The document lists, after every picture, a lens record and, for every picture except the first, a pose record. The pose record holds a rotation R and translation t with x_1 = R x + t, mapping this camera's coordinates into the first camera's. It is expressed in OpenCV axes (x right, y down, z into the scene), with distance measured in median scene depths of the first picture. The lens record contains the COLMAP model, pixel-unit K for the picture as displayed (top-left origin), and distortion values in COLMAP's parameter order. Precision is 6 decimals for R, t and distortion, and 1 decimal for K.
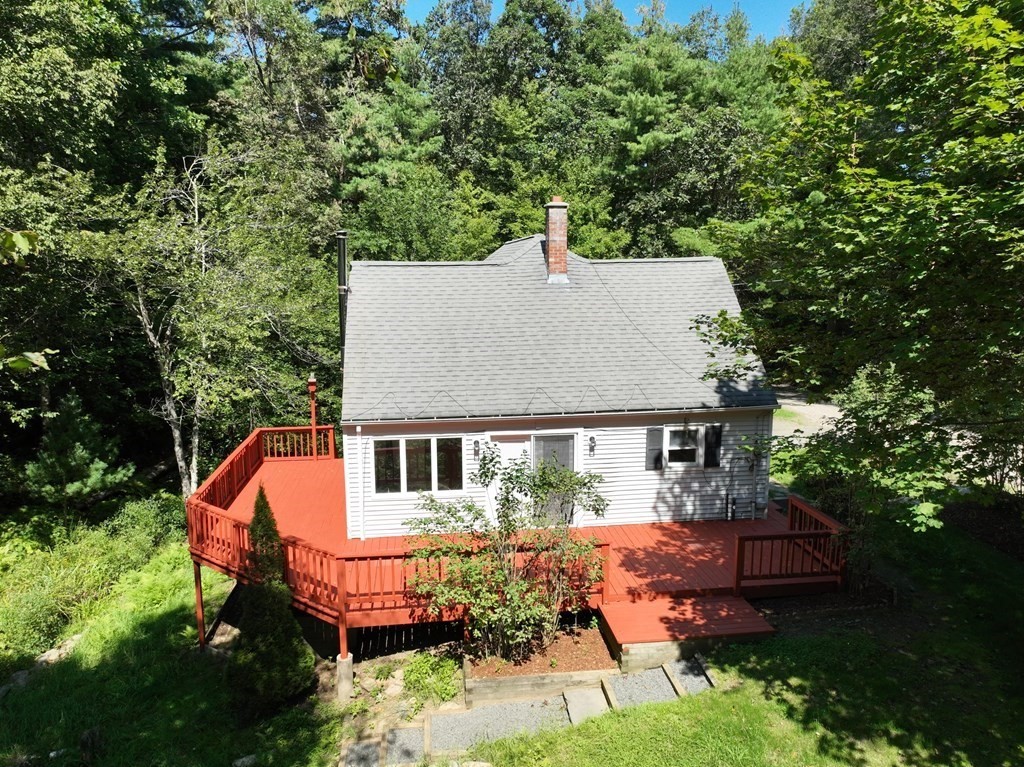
lens RADIAL K [[719.4, 0, 509.8], [0, 719.4, 382.4], [0, 0, 1]] dist [0.004539, 0.014514]
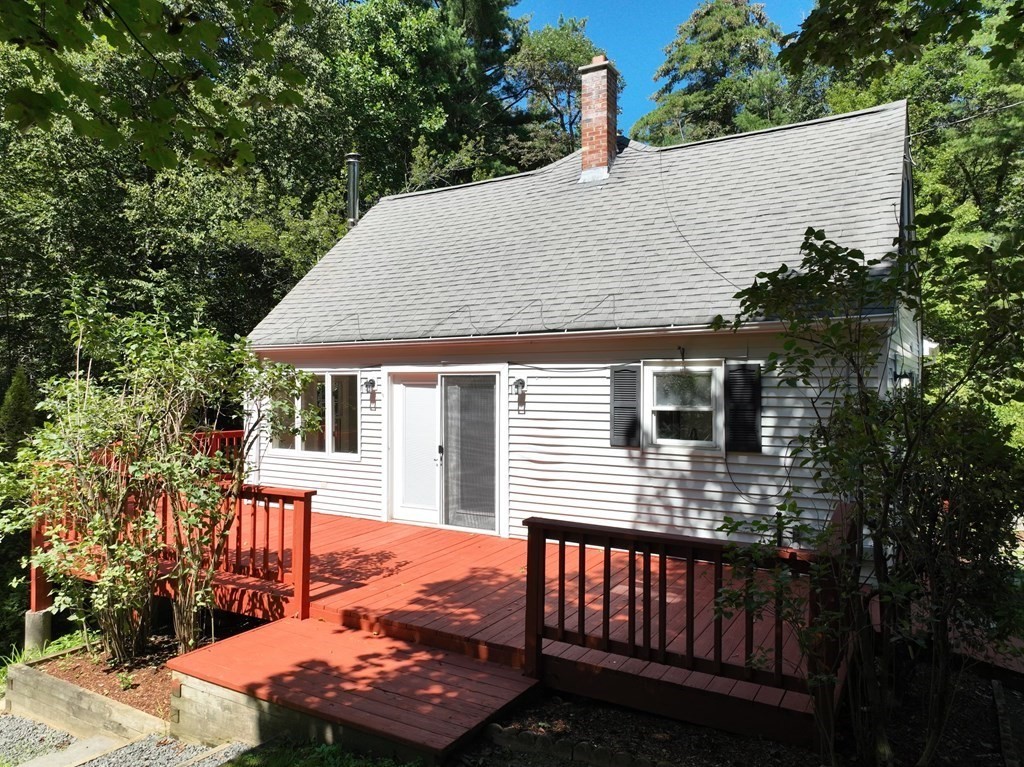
lens RADIAL K [[719.4, 0, 475.9], [0, 719.4, 364.7], [0, 0, 1]] dist [0.004539, 0.014514]
pose [[0.773324, -0.006613, -0.633976, 0.454531], [-0.102039, 0.985612, -0.134748, 0.145106], [0.625746, 0.168894, 0.761523, 0.517419]]
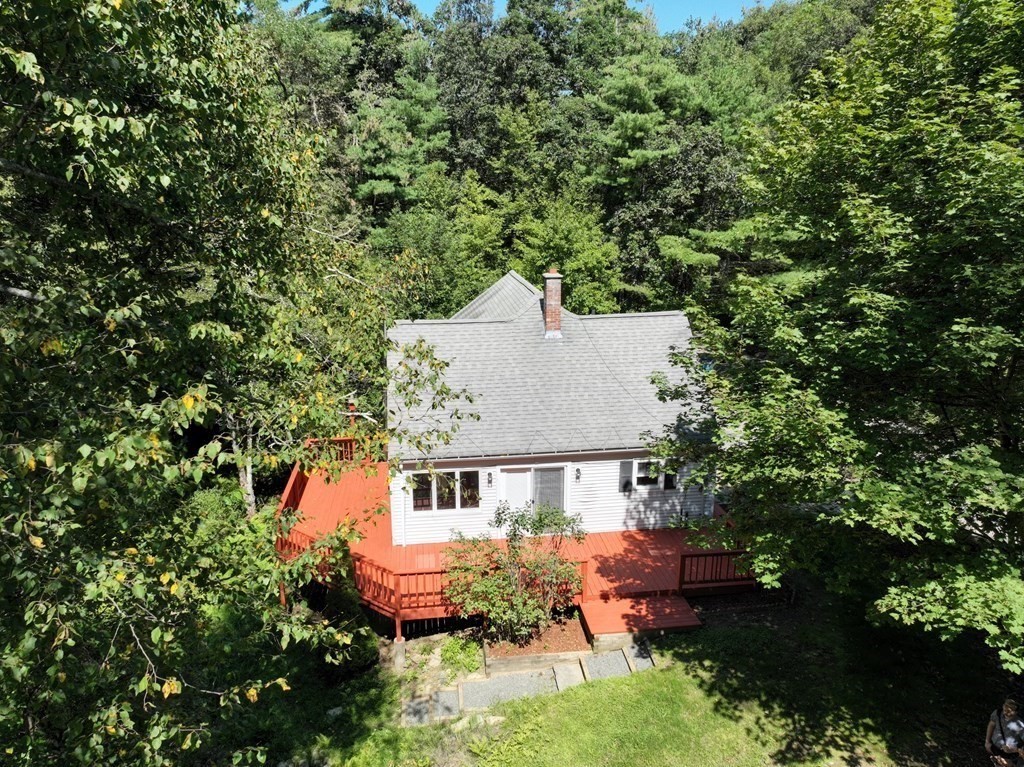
lens RADIAL K [[719.4, 0, 509.1], [0, 719.4, 377.5], [0, 0, 1]] dist [0.004539, 0.014514]
pose [[0.999999, 0.001276, -0.000080, -0.010849], [-0.001265, 0.996491, 0.083692, -0.196380], [0.000186, -0.083692, 0.996492, -0.286580]]
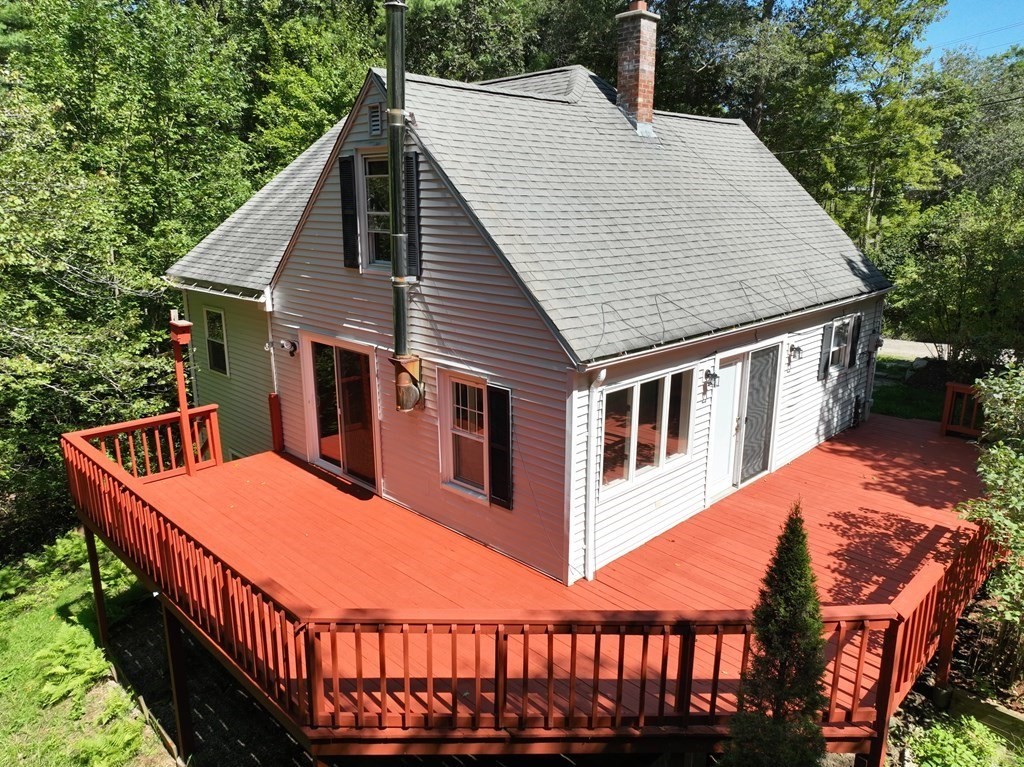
lens RADIAL K [[719.4, 0, 512.4], [0, 719.4, 385.0], [0, 0, 1]] dist [0.004539, 0.014514]
pose [[0.787239, -0.145225, 0.599304, -0.538308], [0.094941, 0.988829, 0.114902, 0.005539], [-0.609296, -0.033557, 0.792233, 0.588915]]
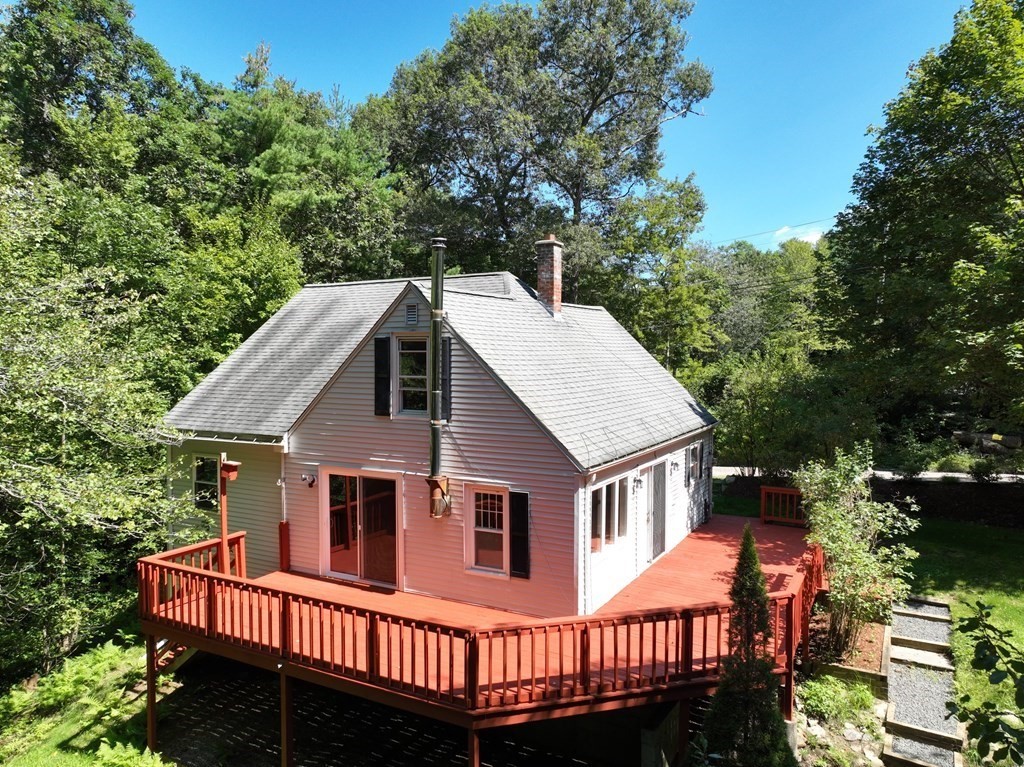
lens RADIAL K [[719.4, 0, 513.1], [0, 719.4, 383.9], [0, 0, 1]] dist [0.004539, 0.014514]
pose [[0.586536, -0.025517, 0.809521, -0.859784], [0.127807, 0.989897, -0.061399, -0.001830], [-0.799775, 0.139476, 0.583871, 0.547582]]
